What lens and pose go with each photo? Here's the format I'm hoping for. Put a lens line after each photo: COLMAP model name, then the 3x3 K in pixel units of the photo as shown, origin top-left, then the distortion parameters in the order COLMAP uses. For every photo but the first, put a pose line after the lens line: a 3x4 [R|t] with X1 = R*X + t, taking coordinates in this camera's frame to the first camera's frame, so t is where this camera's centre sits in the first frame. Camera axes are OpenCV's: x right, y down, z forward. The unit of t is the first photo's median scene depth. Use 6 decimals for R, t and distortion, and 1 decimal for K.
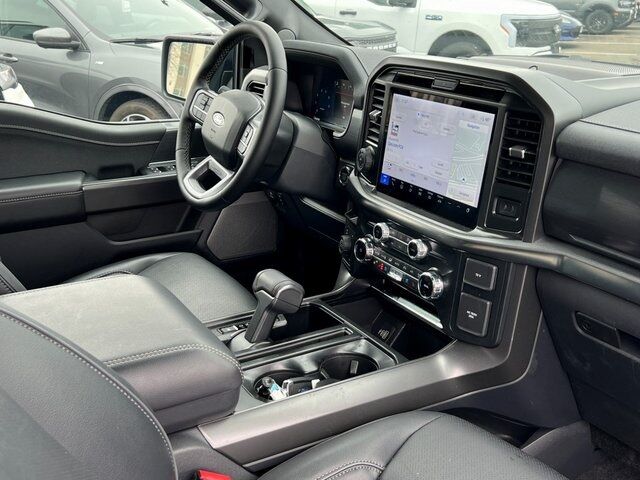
lens RADIAL K [[716.6, 0, 320.0], [0, 716.6, 240.0], [0, 0, 1]] dist [0.007523, 0.000936]
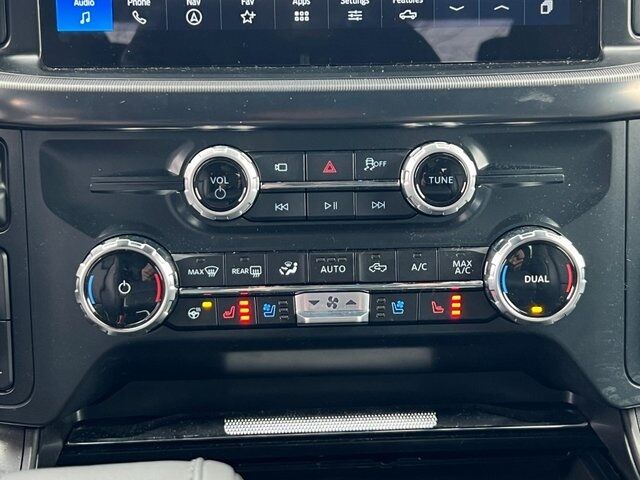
lens RADIAL K [[1041.2, 0, 320.2], [0, 1041.2, 253.1], [0, 0, 1]] dist [0.138769, -0.094141]
pose [[0.457802, -0.226559, 0.859703, -0.247597], [0.306537, 0.947914, 0.086570, -0.009349], [-0.834537, 0.223899, 0.503405, 0.828718]]
